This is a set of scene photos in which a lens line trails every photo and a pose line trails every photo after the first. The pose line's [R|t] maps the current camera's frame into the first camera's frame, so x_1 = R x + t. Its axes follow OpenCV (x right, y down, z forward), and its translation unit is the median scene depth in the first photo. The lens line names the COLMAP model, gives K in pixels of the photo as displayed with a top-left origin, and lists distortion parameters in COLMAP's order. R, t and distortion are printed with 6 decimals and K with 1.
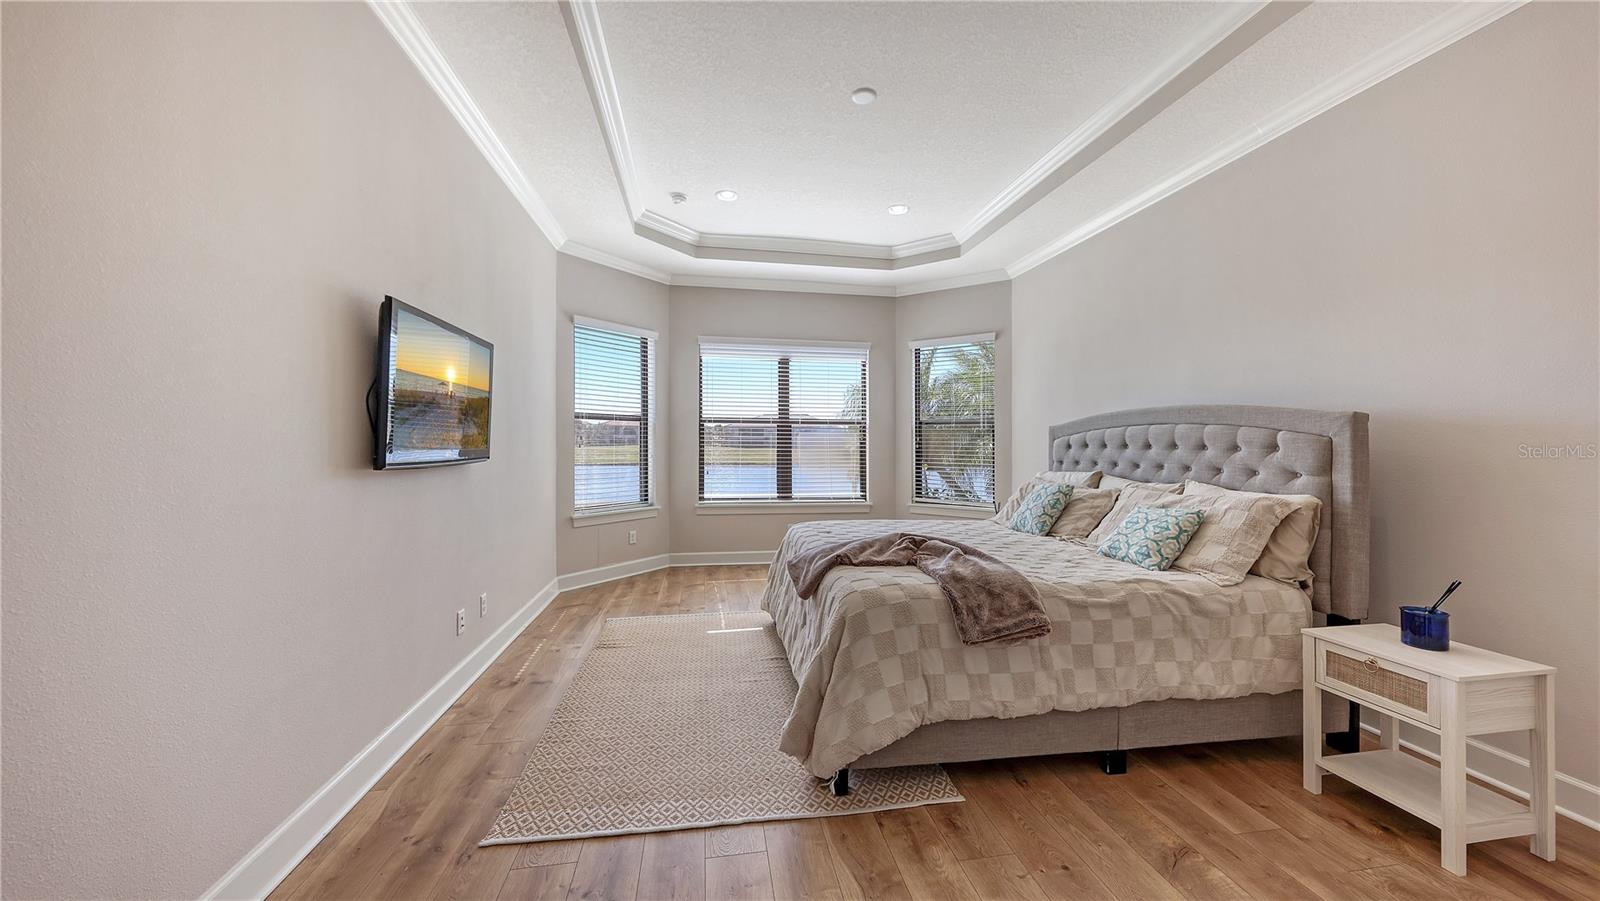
lens RADIAL K [[561.4, 0, 798.2], [0, 561.4, 445.3], [0, 0, 1]] dist [0.009238, -0.000190]
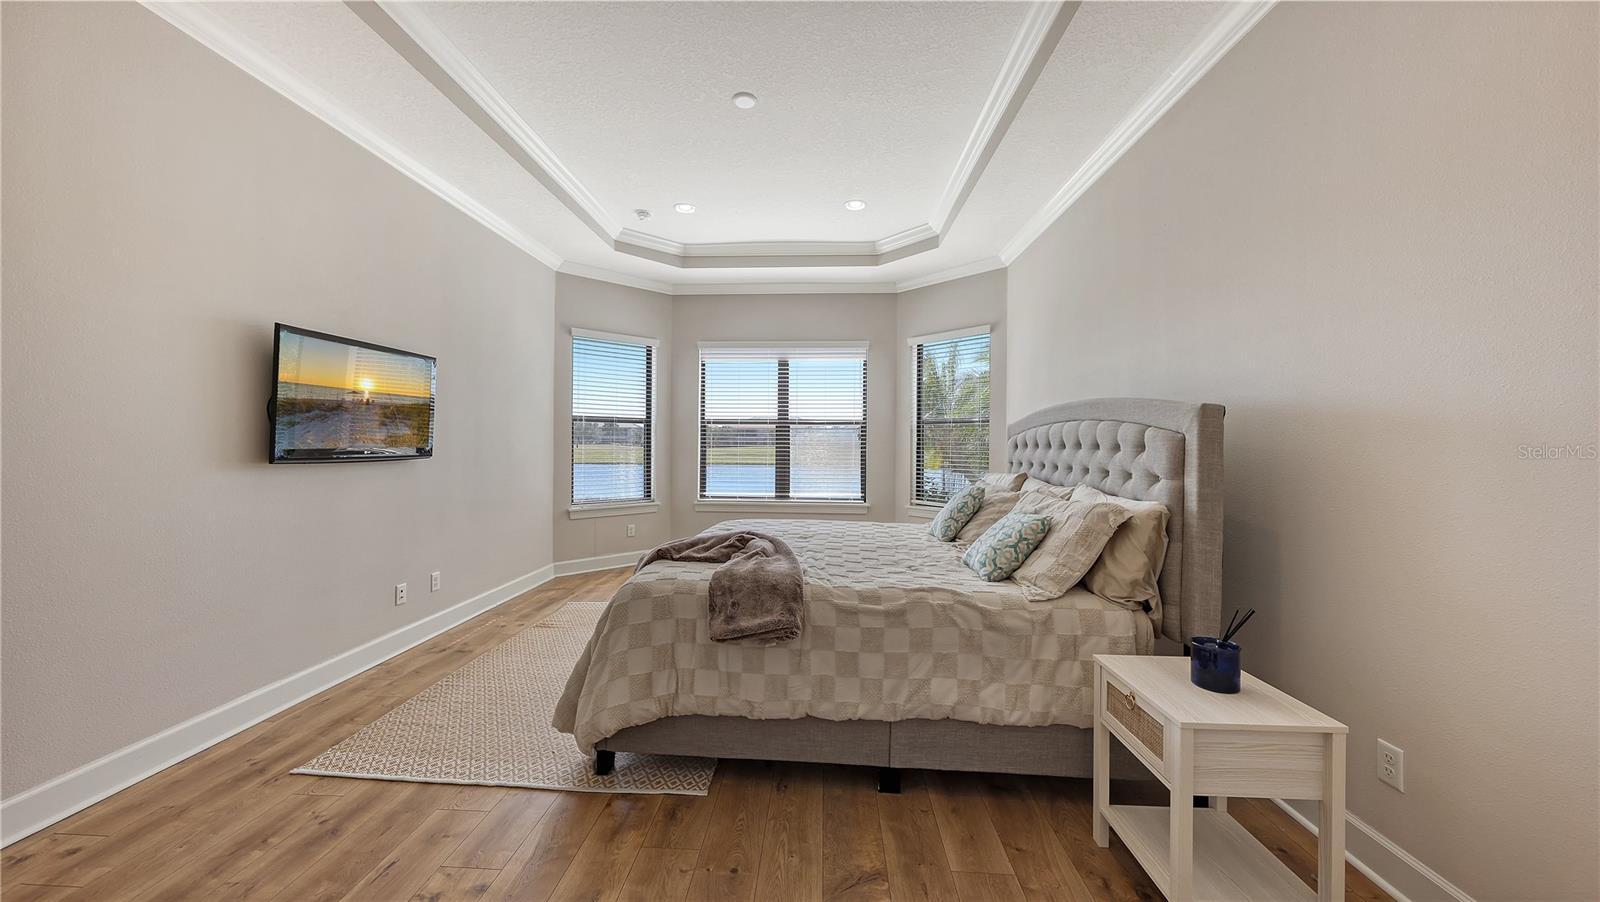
lens RADIAL K [[561.4, 0, 798.2], [0, 561.4, 445.8], [0, 0, 1]] dist [0.009238, -0.000190]
pose [[0.973478, 0.000248, -0.228780, 0.536982], [-0.000765, 0.999997, -0.002168, 0.005216], [0.228778, 0.002286, 0.973476, 0.043308]]
